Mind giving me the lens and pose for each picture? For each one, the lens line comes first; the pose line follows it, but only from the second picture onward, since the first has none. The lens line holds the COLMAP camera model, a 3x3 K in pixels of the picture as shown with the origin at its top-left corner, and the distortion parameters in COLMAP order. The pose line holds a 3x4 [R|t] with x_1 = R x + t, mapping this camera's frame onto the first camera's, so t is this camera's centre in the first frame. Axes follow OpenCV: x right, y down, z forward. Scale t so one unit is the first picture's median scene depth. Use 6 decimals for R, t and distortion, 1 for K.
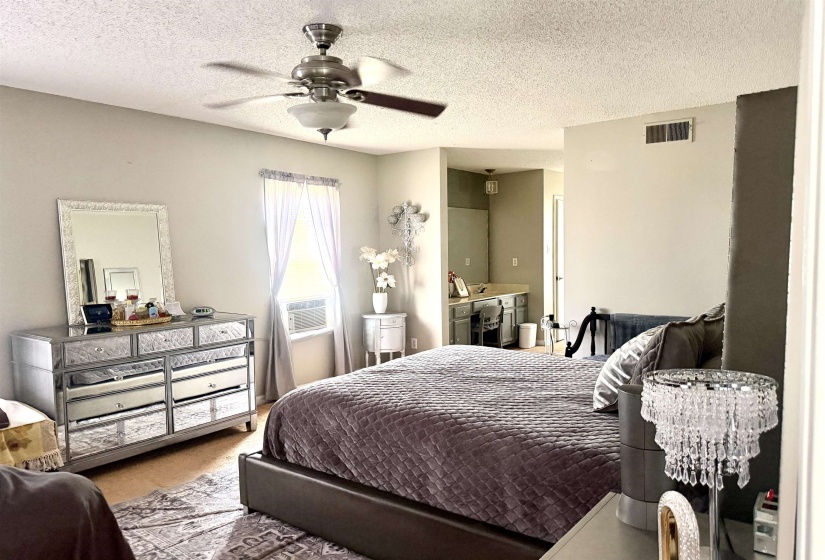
lens RADIAL K [[585.4, 0, 416.5], [0, 585.4, 279.0], [0, 0, 1]] dist [0.029945, -0.044746]
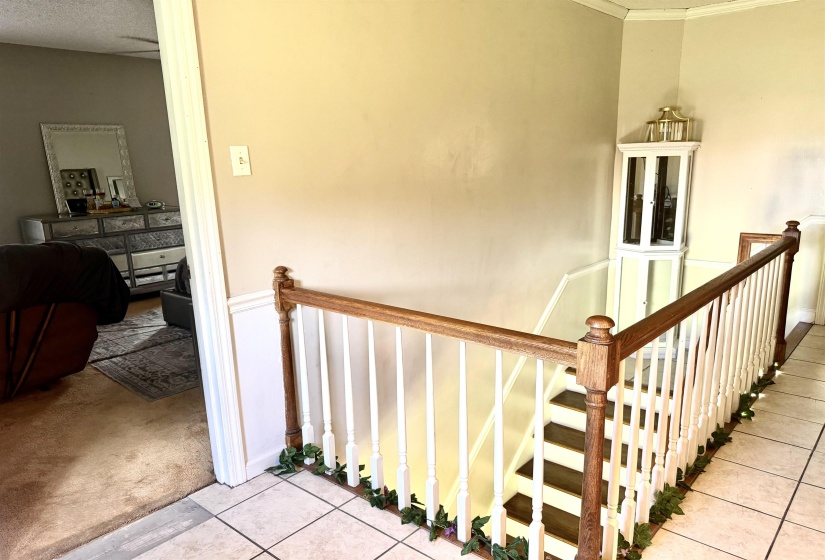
lens RADIAL K [[585.4, 0, 413.3], [0, 585.4, 302.7], [0, 0, 1]] dist [0.029945, -0.044746]
pose [[0.997564, 0.005797, -0.069522, 0.377923], [0.007478, 0.981913, 0.189186, 0.026803], [0.069362, -0.189245, 0.979477, -0.396442]]
